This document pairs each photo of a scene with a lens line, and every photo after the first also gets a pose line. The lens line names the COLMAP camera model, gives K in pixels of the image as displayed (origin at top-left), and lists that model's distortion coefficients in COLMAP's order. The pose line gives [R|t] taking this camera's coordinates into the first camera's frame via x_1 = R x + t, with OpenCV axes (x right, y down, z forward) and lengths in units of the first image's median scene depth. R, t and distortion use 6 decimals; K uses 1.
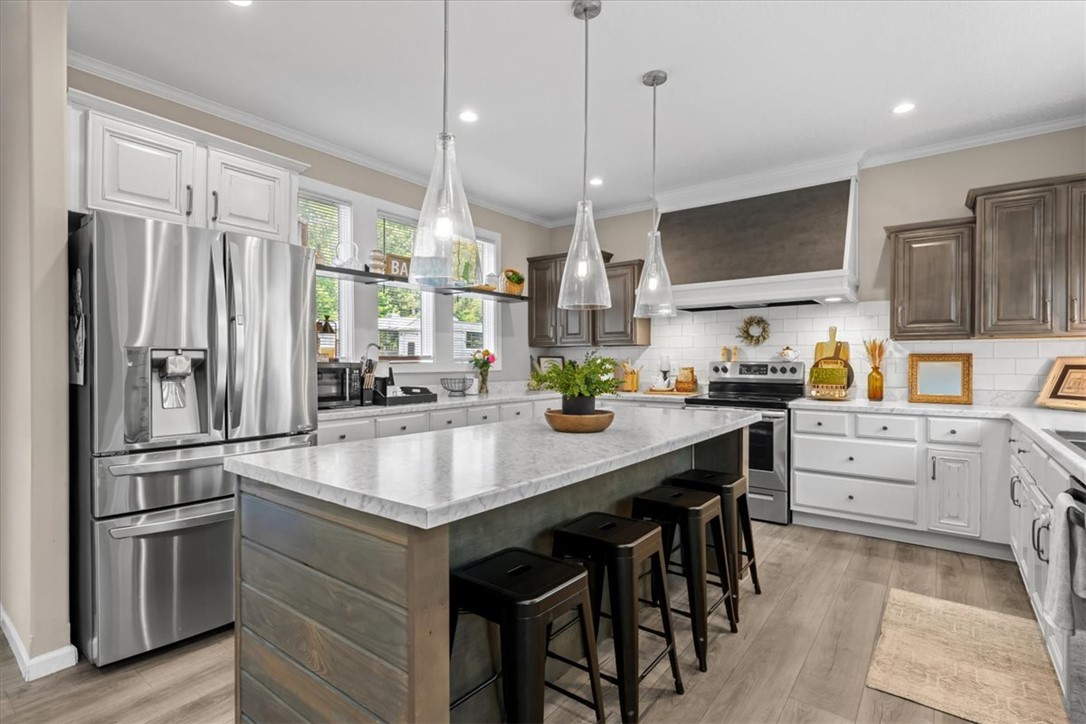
lens RADIAL K [[534.1, 0, 507.3], [0, 534.1, 360.3], [0, 0, 1]] dist [-0.000836, 0.000057]
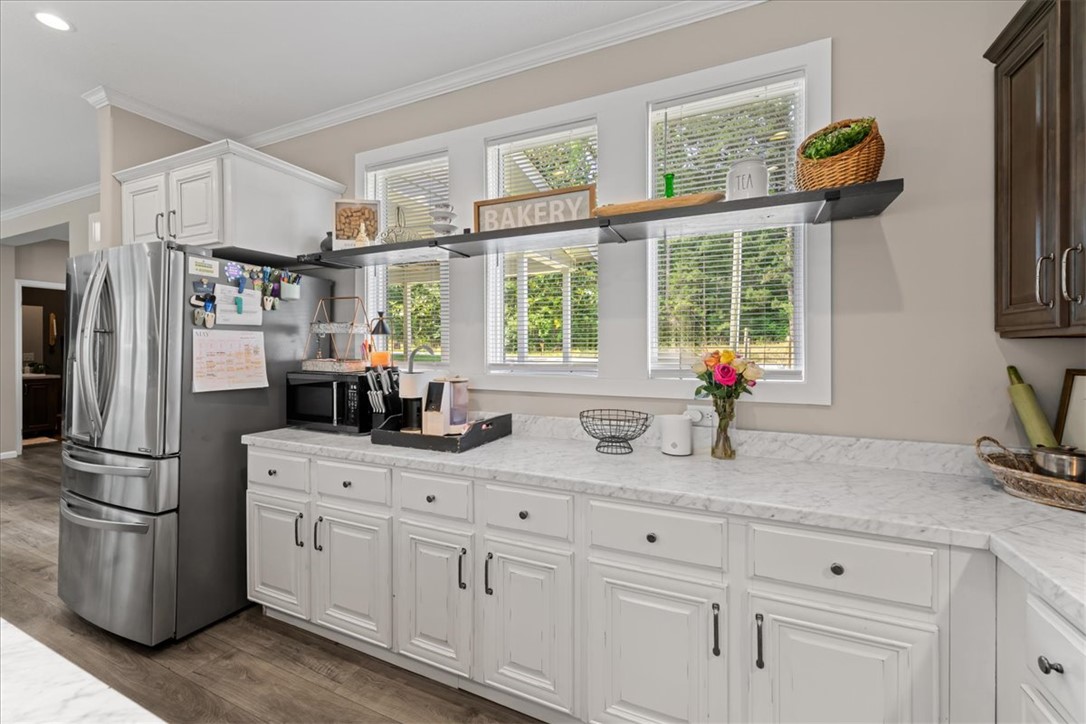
lens RADIAL K [[450.9, 0, 544.0], [0, 450.9, 353.6], [0, 0, 1]] dist [-0.002911, 0.000144]
pose [[0.262425, 0.010626, -0.964894, 0.310129], [-0.004889, 0.999941, 0.009682, -0.024115], [0.964940, 0.002177, 0.262462, 0.943050]]
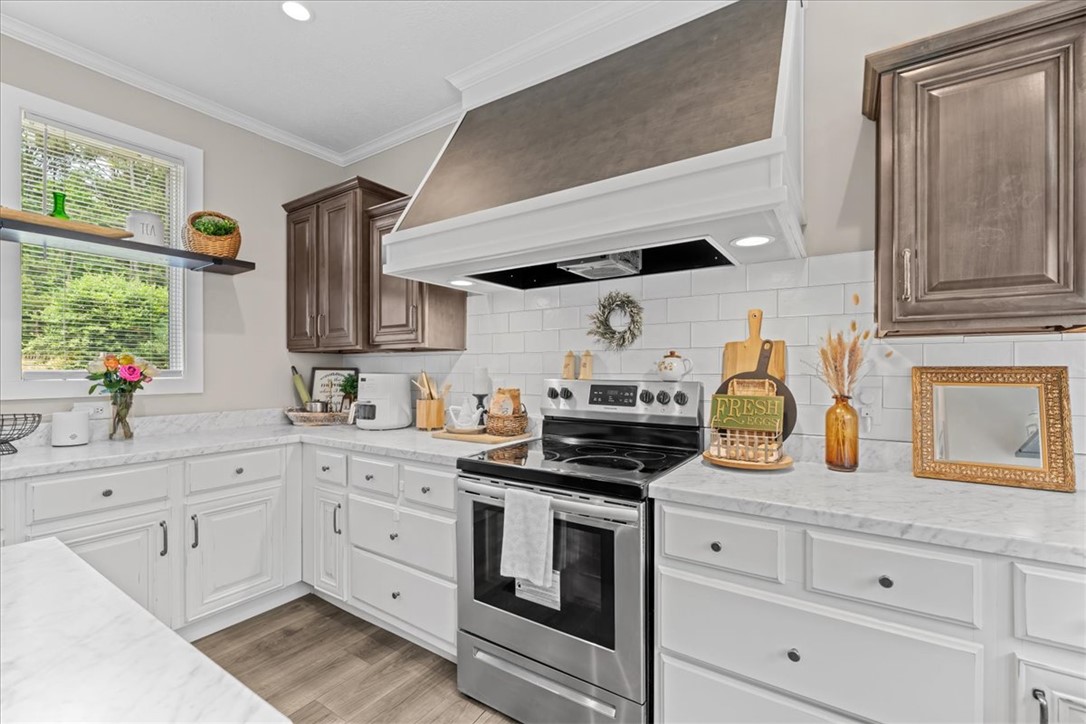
lens RADIAL K [[468.4, 0, 551.8], [0, 468.4, 363.2], [0, 0, 1]] dist [0.000310, -0.000848]
pose [[0.994398, 0.005357, 0.105564, 0.392147], [-0.003867, 0.999890, -0.014313, -0.007893], [-0.105629, 0.013824, 0.994310, 0.614136]]
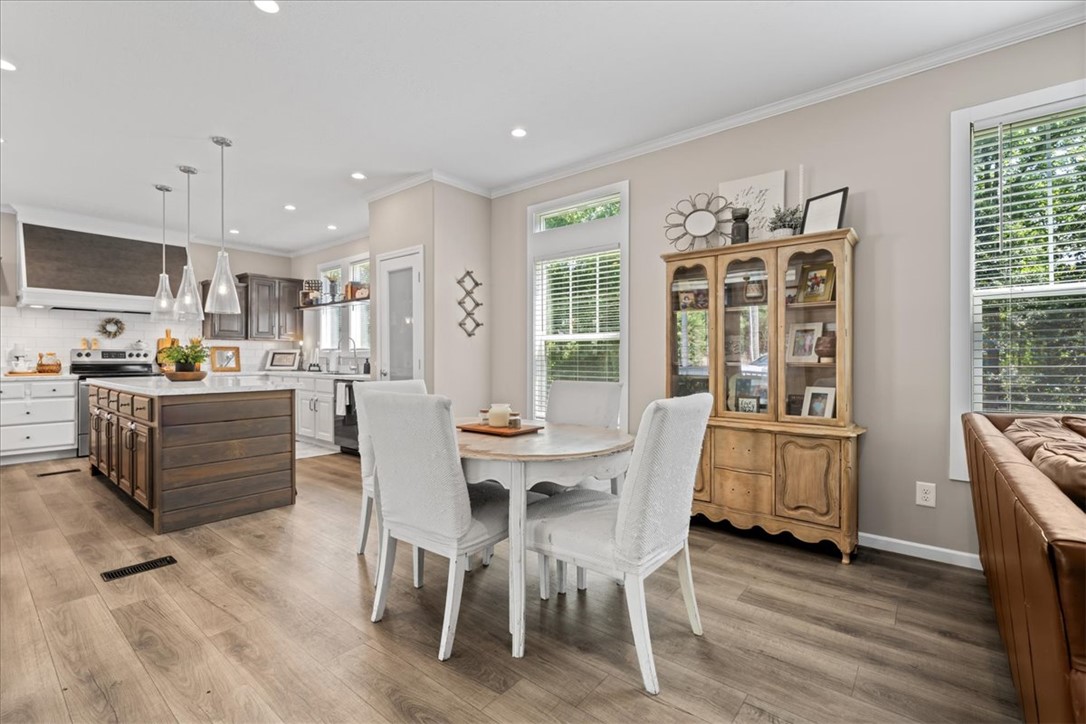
lens RADIAL K [[498.3, 0, 537.6], [0, 498.3, 362.9], [0, 0, 1]] dist [0.012712, -0.000281]
pose [[0.020629, -0.007555, 0.999759, -0.972782], [-0.000707, 0.999971, 0.007571, 0.030820], [-0.999787, -0.000863, 0.020623, -0.196856]]
